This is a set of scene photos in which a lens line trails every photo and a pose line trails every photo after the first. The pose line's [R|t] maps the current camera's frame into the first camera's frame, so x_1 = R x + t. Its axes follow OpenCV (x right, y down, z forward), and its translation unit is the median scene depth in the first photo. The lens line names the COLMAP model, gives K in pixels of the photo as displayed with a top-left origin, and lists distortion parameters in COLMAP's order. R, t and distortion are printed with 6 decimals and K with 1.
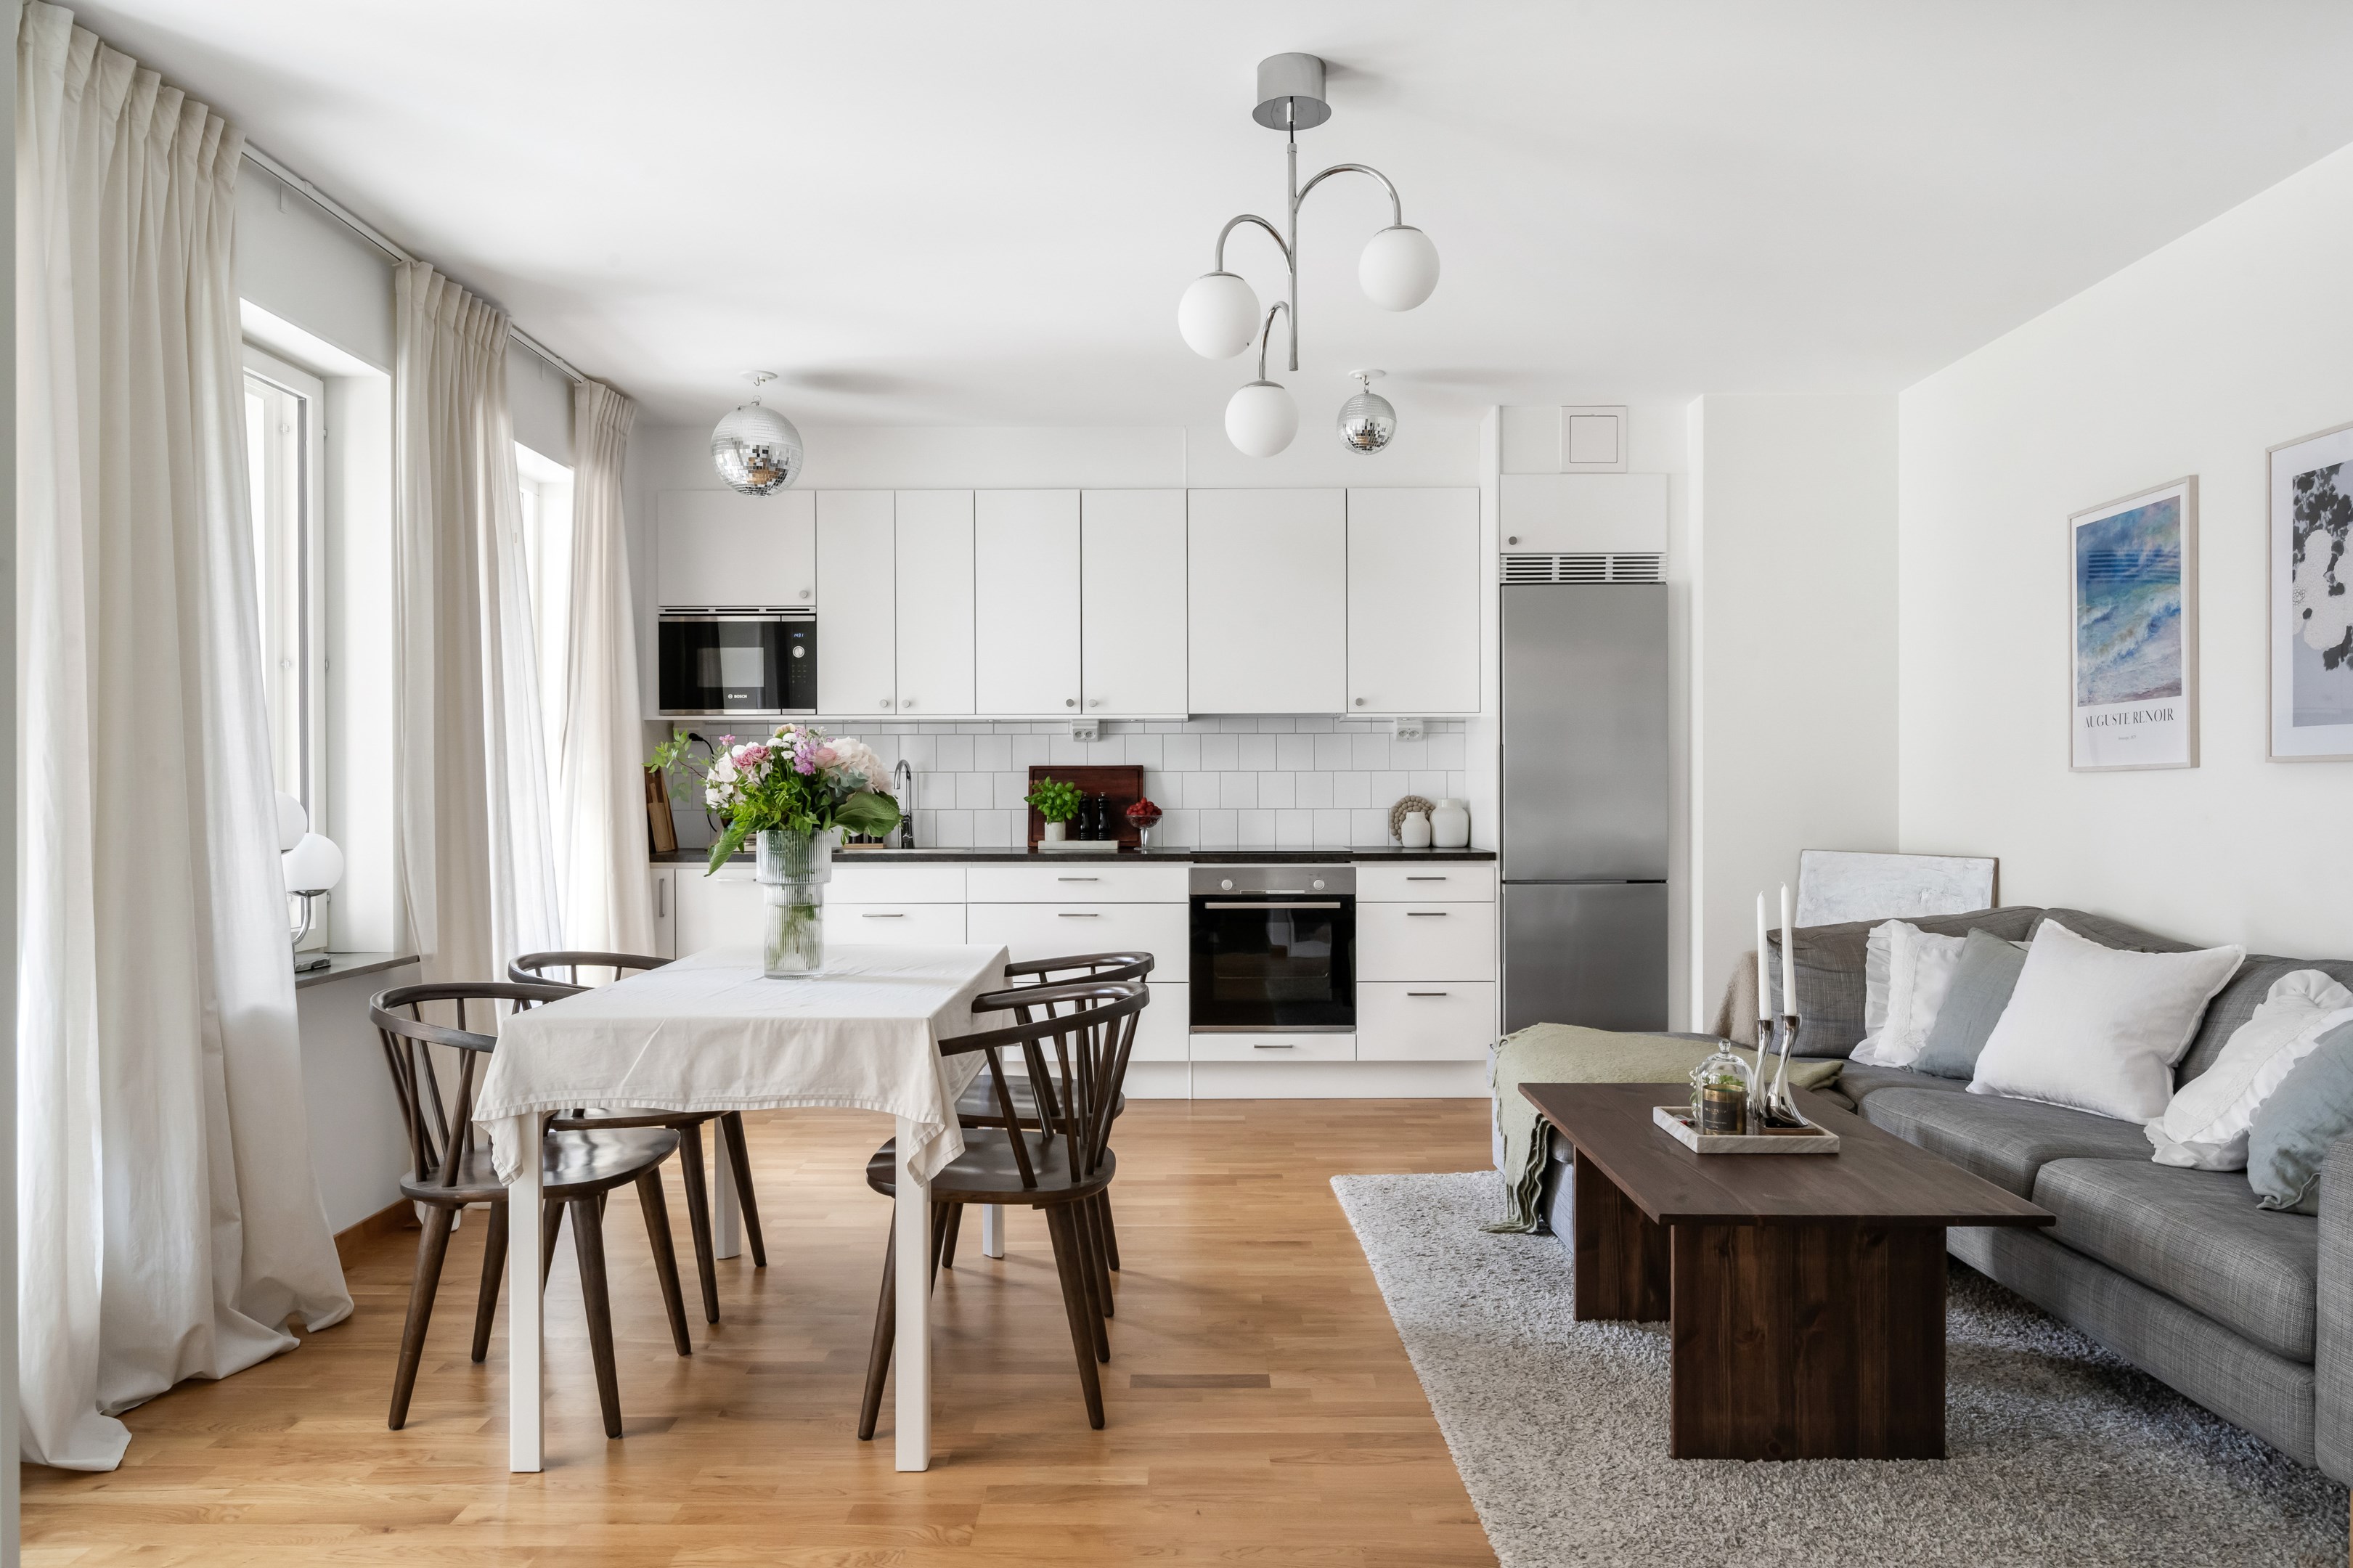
lens RADIAL K [[1431.7, 0, 1194.0], [0, 1431.7, 795.0], [0, 0, 1]] dist [-0.003919, 0.000953]
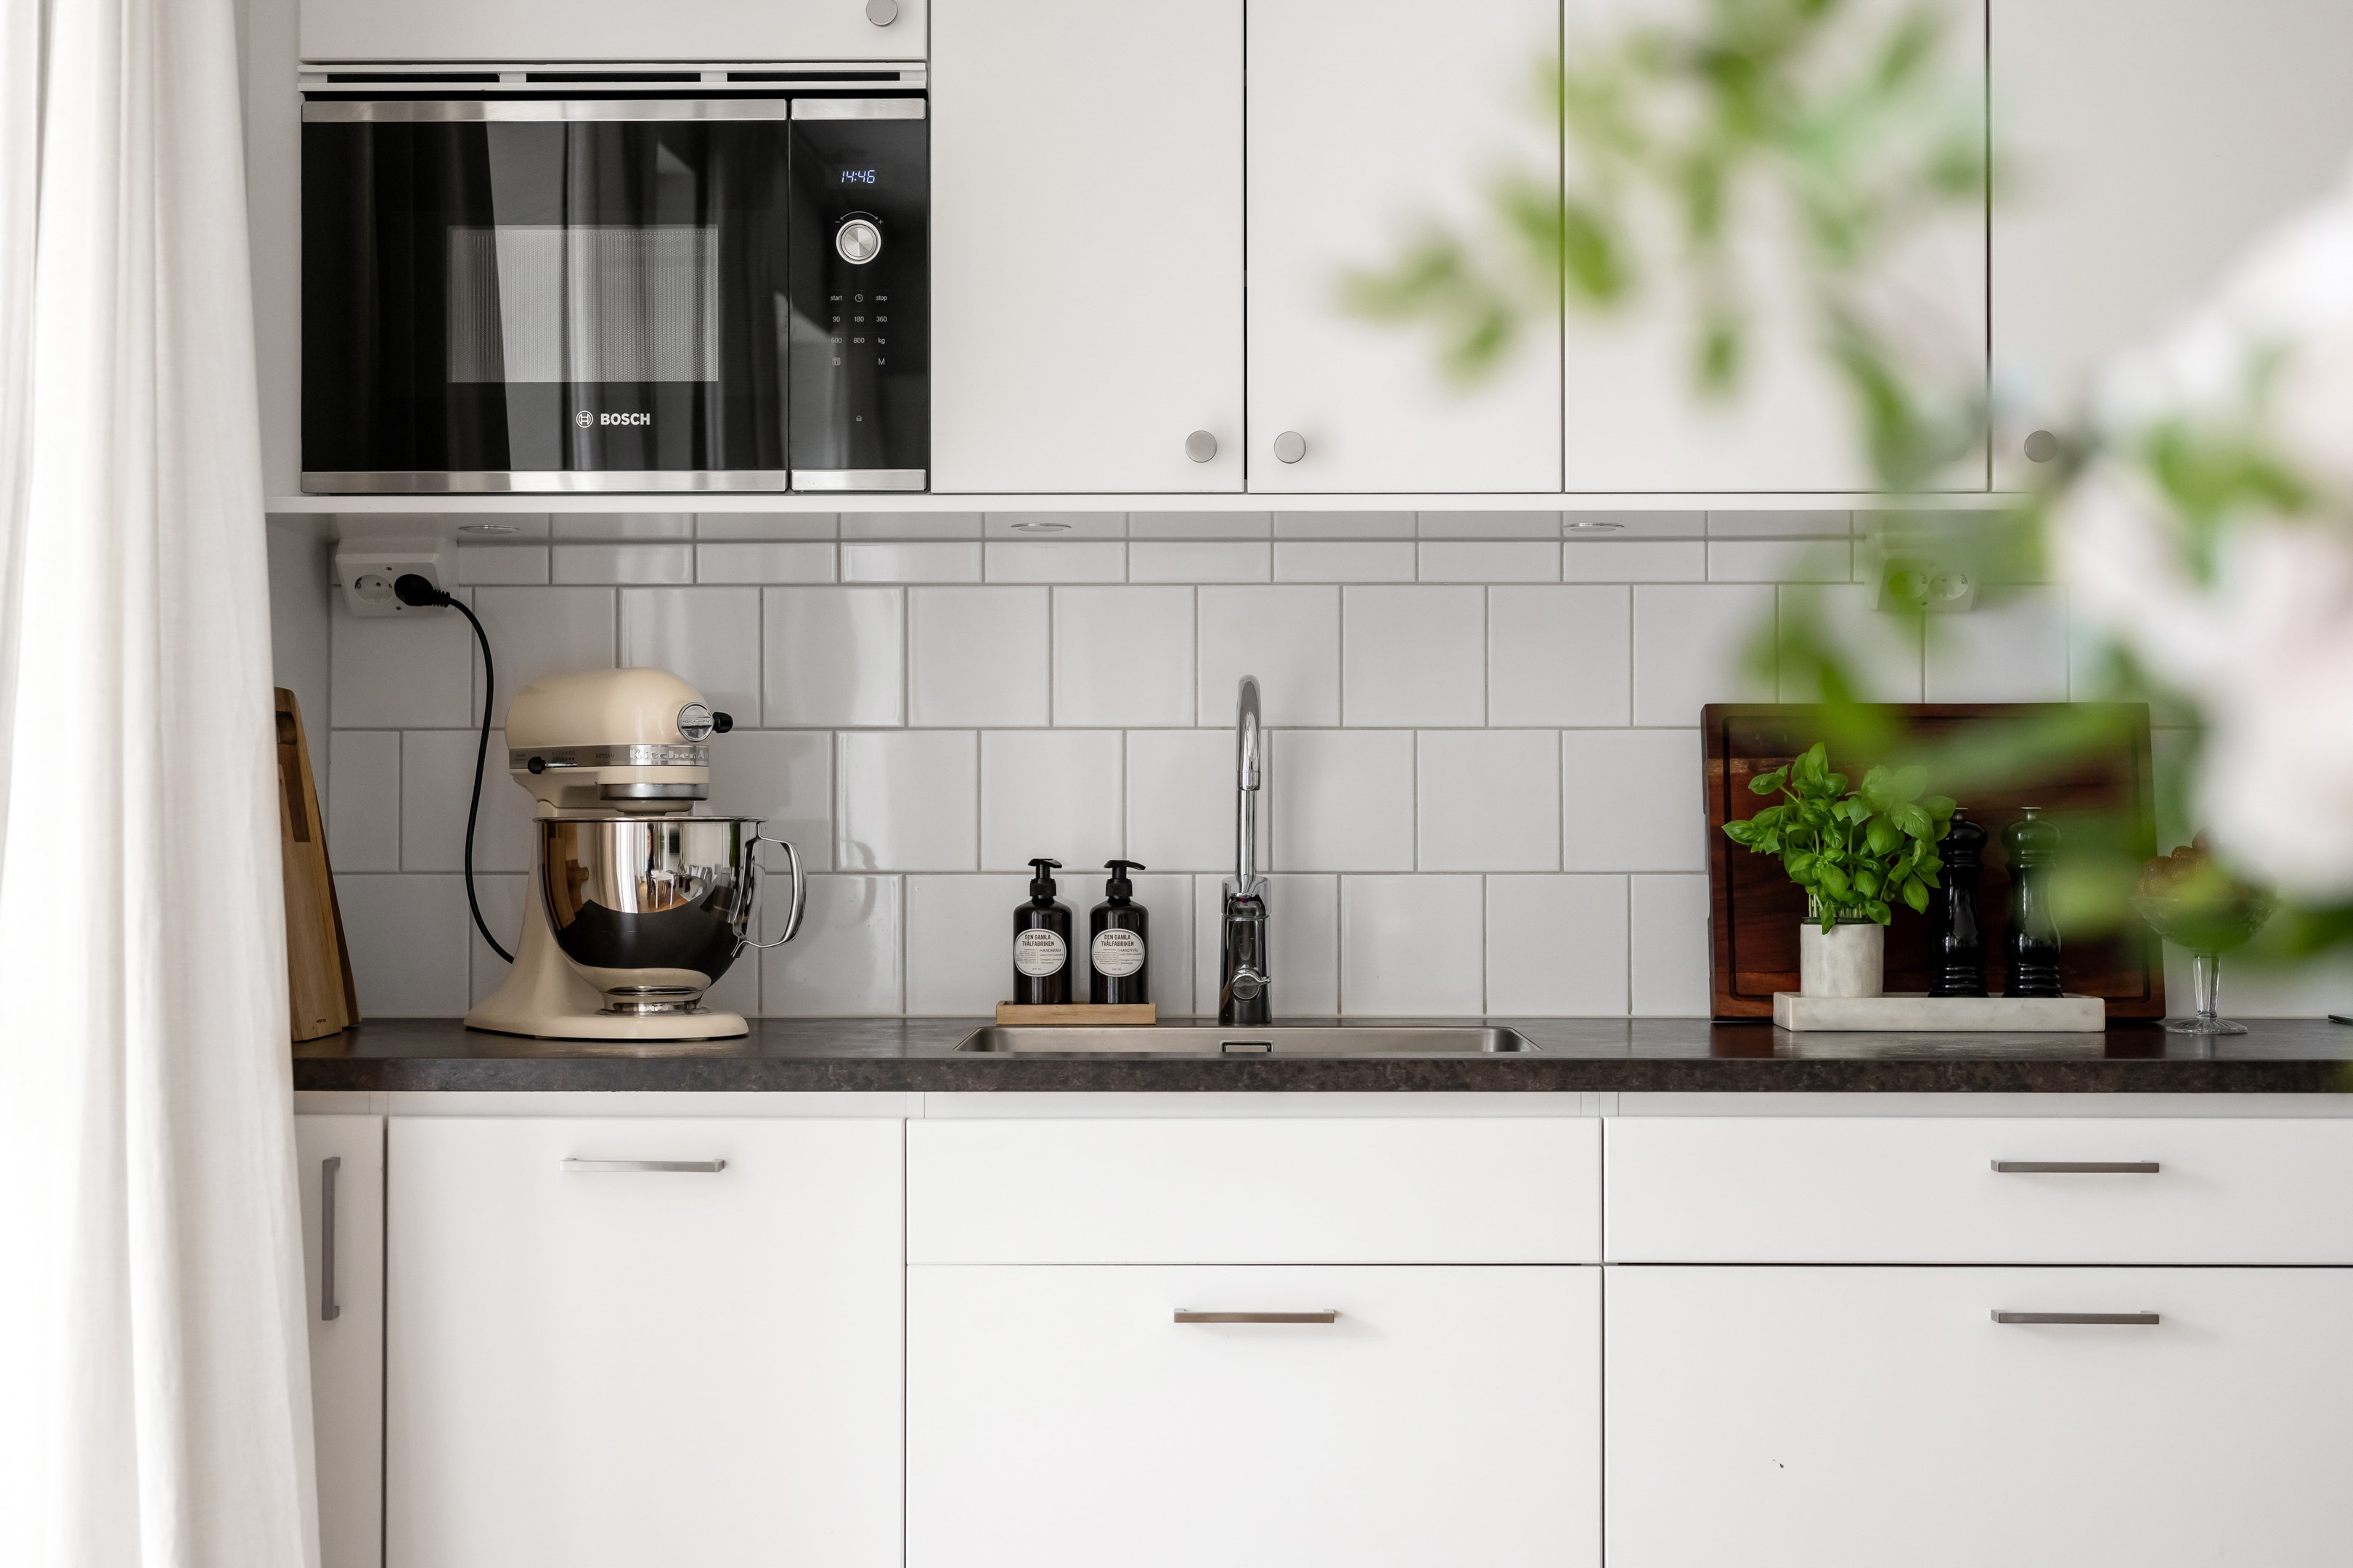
lens RADIAL K [[3504.7, 0, 1184.6], [0, 3504.7, 792.4], [0, 0, 1]] dist [-0.026825, 0.000000]
pose [[0.999958, 0.002765, -0.008749, -0.212888], [-0.002800, 0.999988, -0.003985, -0.001400], [0.008738, 0.004009, 0.999954, 0.387325]]
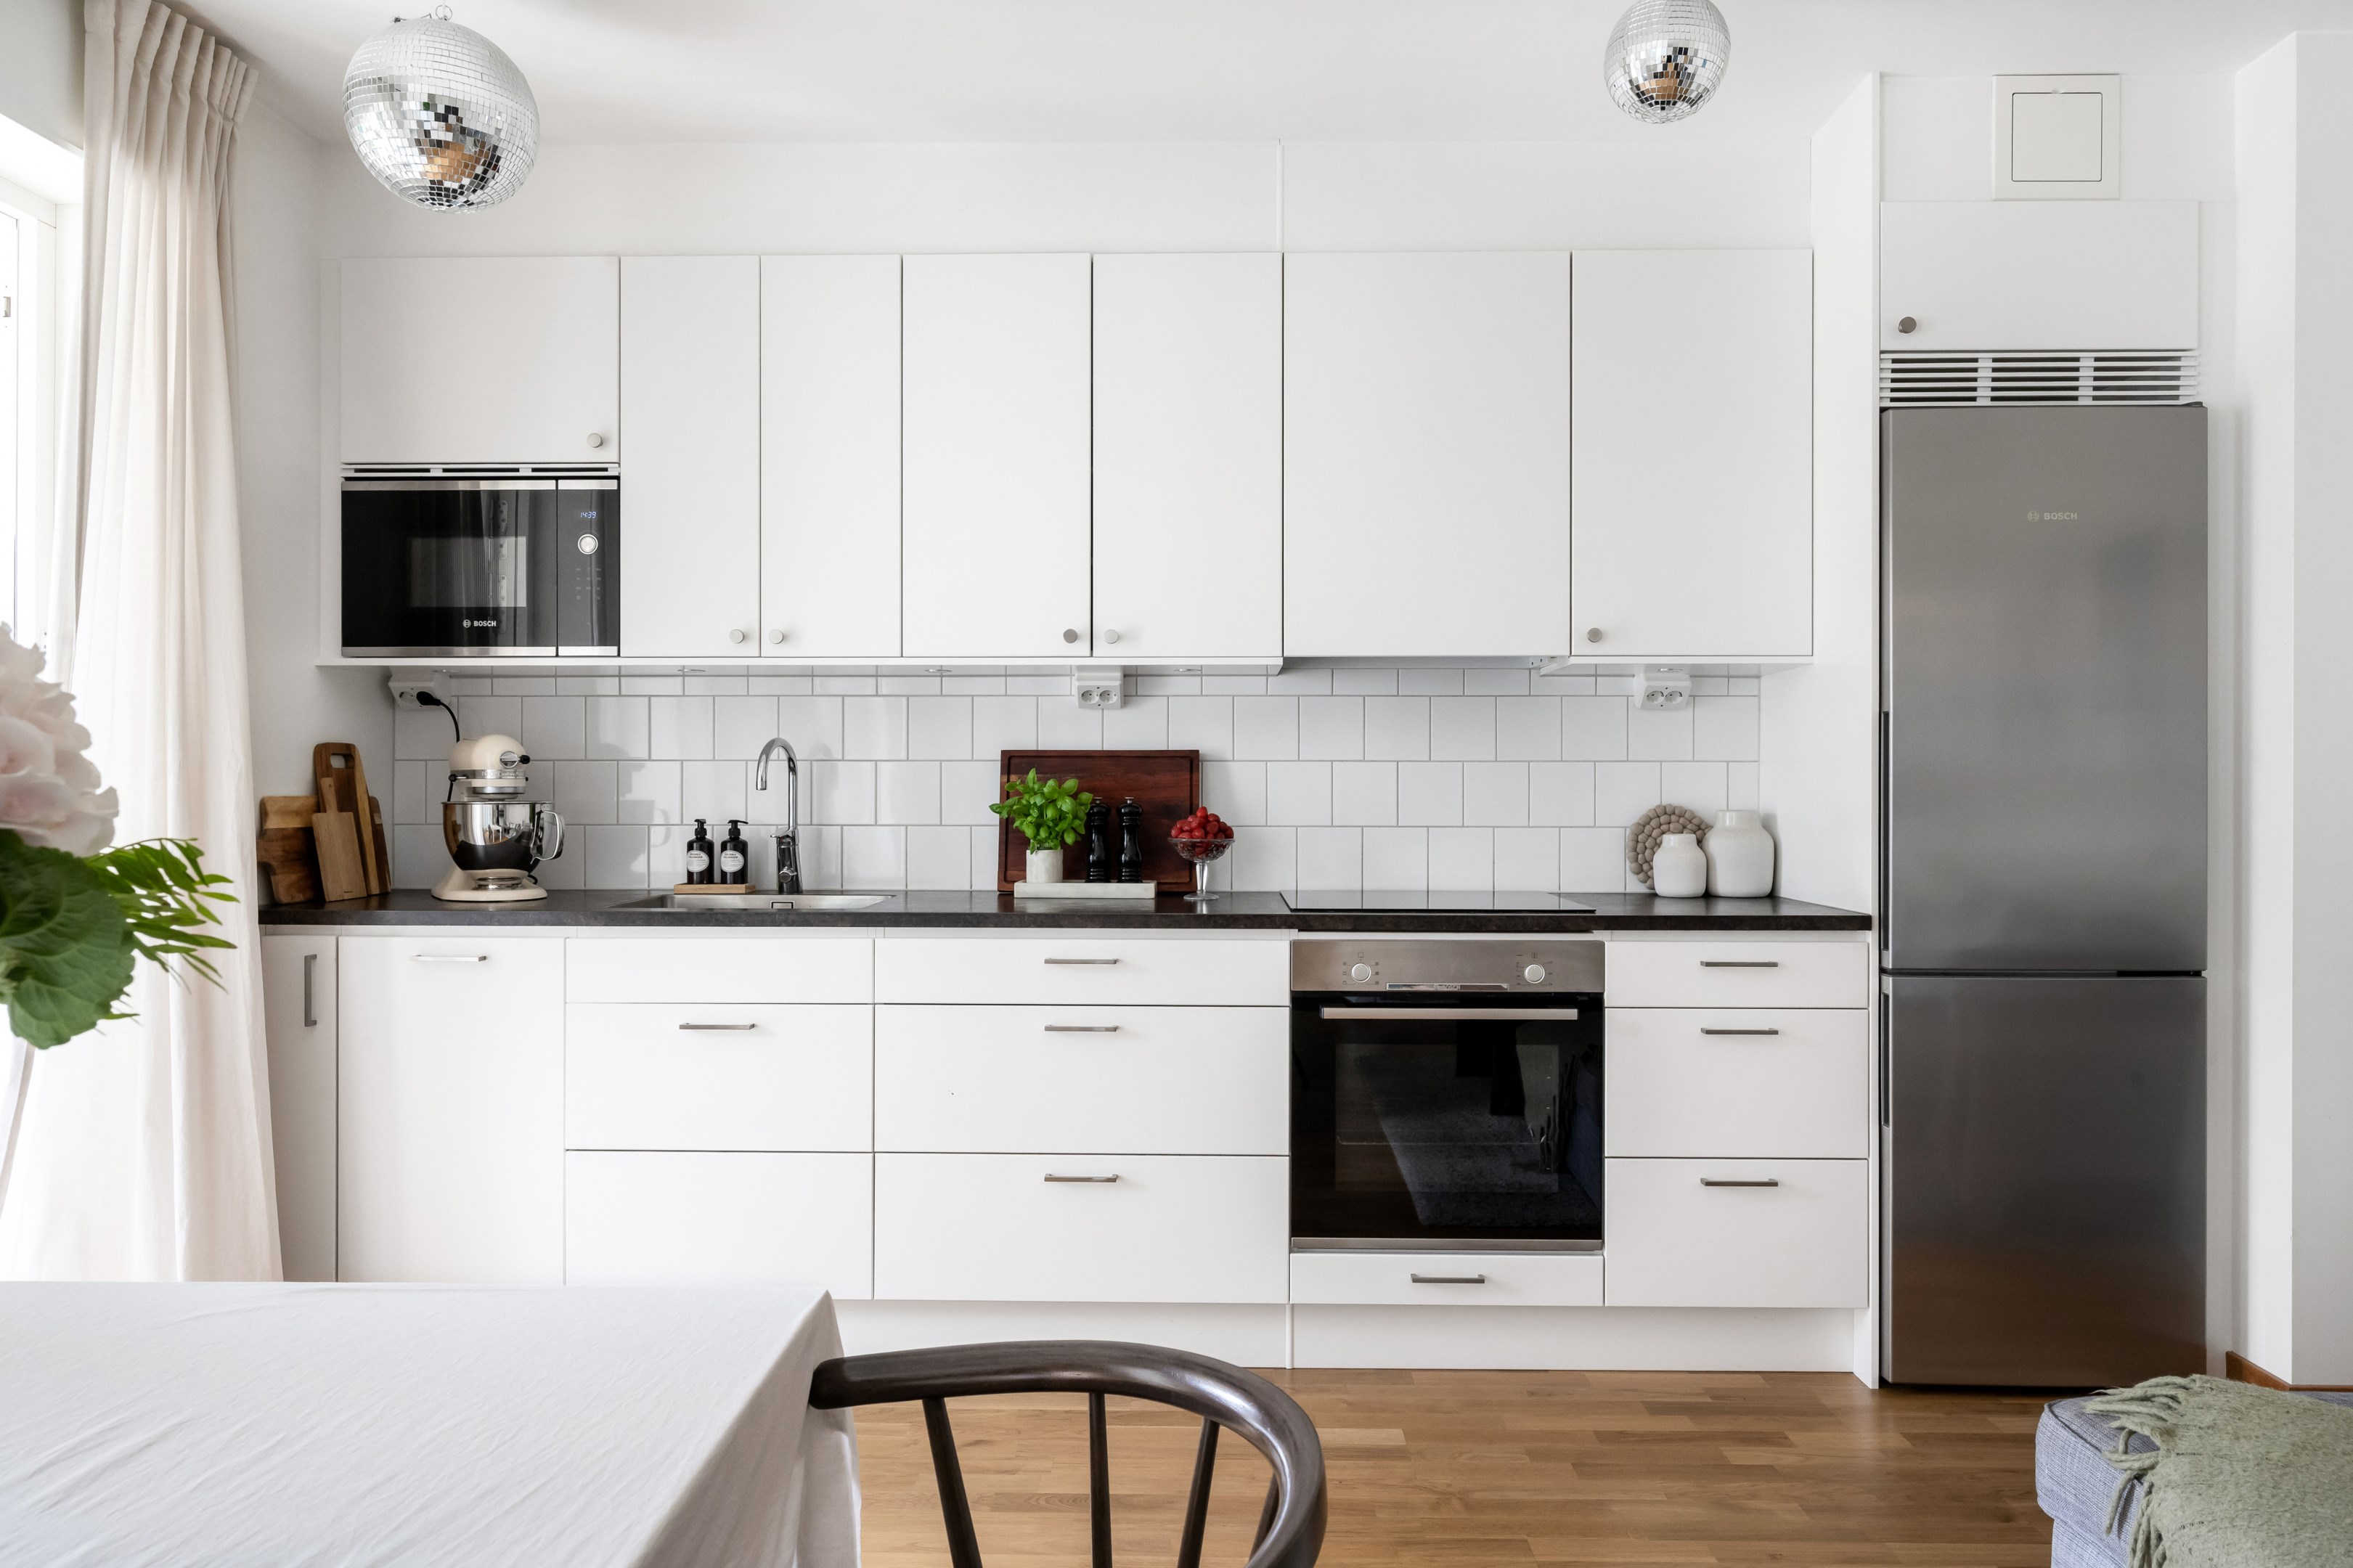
lens RADIAL K [[1532.7, 0, 1170.1], [0, 1532.7, 788.5], [0, 0, 1]] dist [0.012368, -0.000532]
pose [[0.999342, 0.004301, -0.036028, -0.026448], [-0.004309, 0.999991, -0.000141, -0.005320], [0.036027, 0.000297, 0.999351, 0.406951]]
